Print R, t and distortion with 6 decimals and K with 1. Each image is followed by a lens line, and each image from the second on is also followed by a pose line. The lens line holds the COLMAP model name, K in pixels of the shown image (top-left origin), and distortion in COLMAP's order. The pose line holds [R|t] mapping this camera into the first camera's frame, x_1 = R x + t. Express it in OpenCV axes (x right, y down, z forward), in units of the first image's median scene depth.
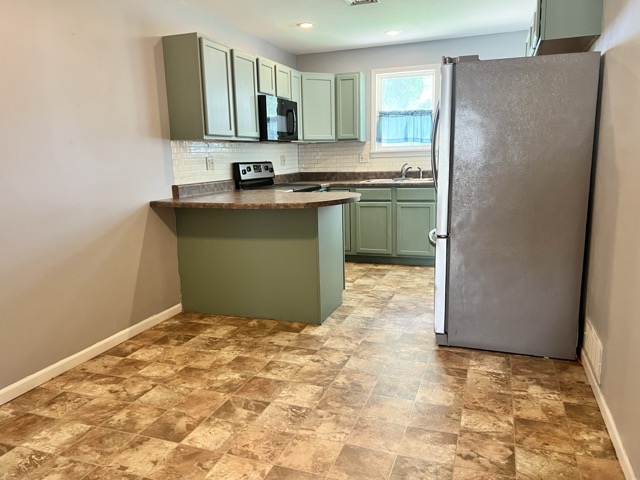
lens RADIAL K [[483.8, 0, 320.0], [0, 483.8, 240.0], [0, 0, 1]] dist [0.025071, -0.007159]
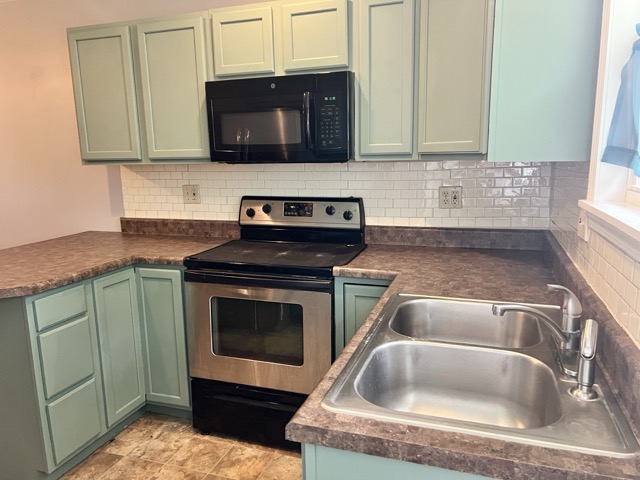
lens RADIAL K [[483.8, 0, 320.0], [0, 483.8, 240.0], [0, 0, 1]] dist [0.025071, -0.007159]
pose [[0.015585, 0.186142, -0.982399, 0.412557], [-0.156438, 0.970873, 0.181476, -0.214269], [0.987565, 0.150856, 0.044251, 0.989405]]
